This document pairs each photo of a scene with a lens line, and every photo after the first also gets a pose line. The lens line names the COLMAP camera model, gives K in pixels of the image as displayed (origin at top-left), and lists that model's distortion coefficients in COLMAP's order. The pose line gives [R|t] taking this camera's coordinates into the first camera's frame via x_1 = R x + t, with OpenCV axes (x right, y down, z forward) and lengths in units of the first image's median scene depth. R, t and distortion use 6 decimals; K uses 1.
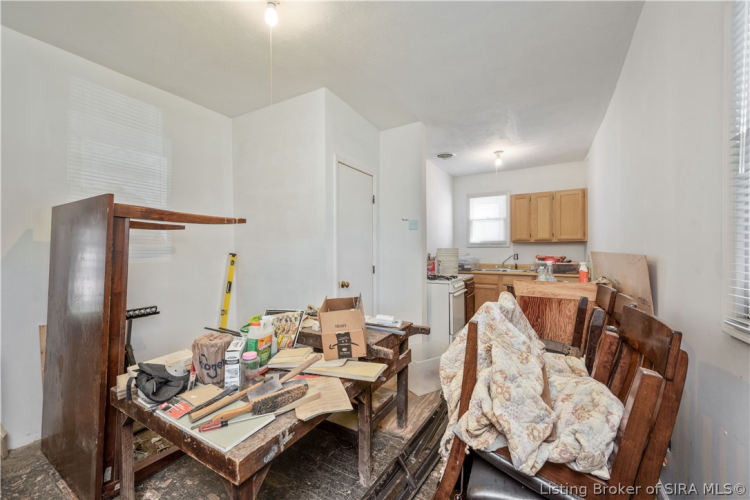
lens RADIAL K [[298.3, 0, 377.5], [0, 298.3, 248.7], [0, 0, 1]] dist [0.000605, -0.000169]
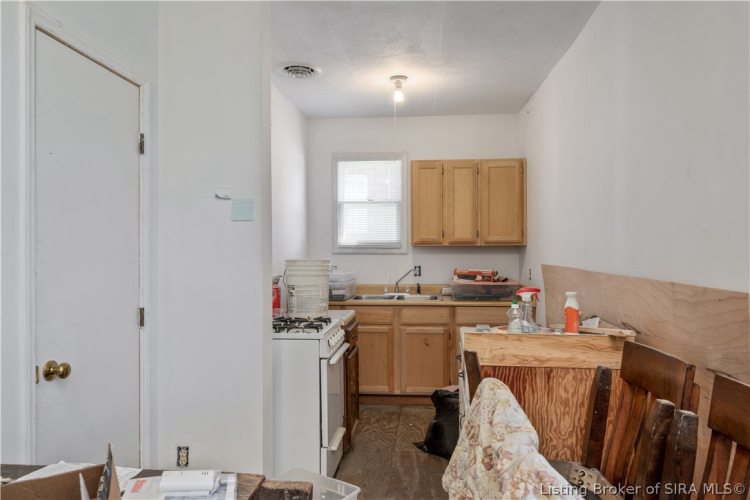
lens RADIAL K [[499.5, 0, 373.9], [0, 499.5, 244.8], [0, 0, 1]] dist [0.002320, 0.002748]
pose [[0.902663, 0.004367, 0.430325, -0.017271], [-0.003893, 0.999990, -0.001982, -0.023712], [-0.430330, 0.000114, 0.902672, 0.212306]]
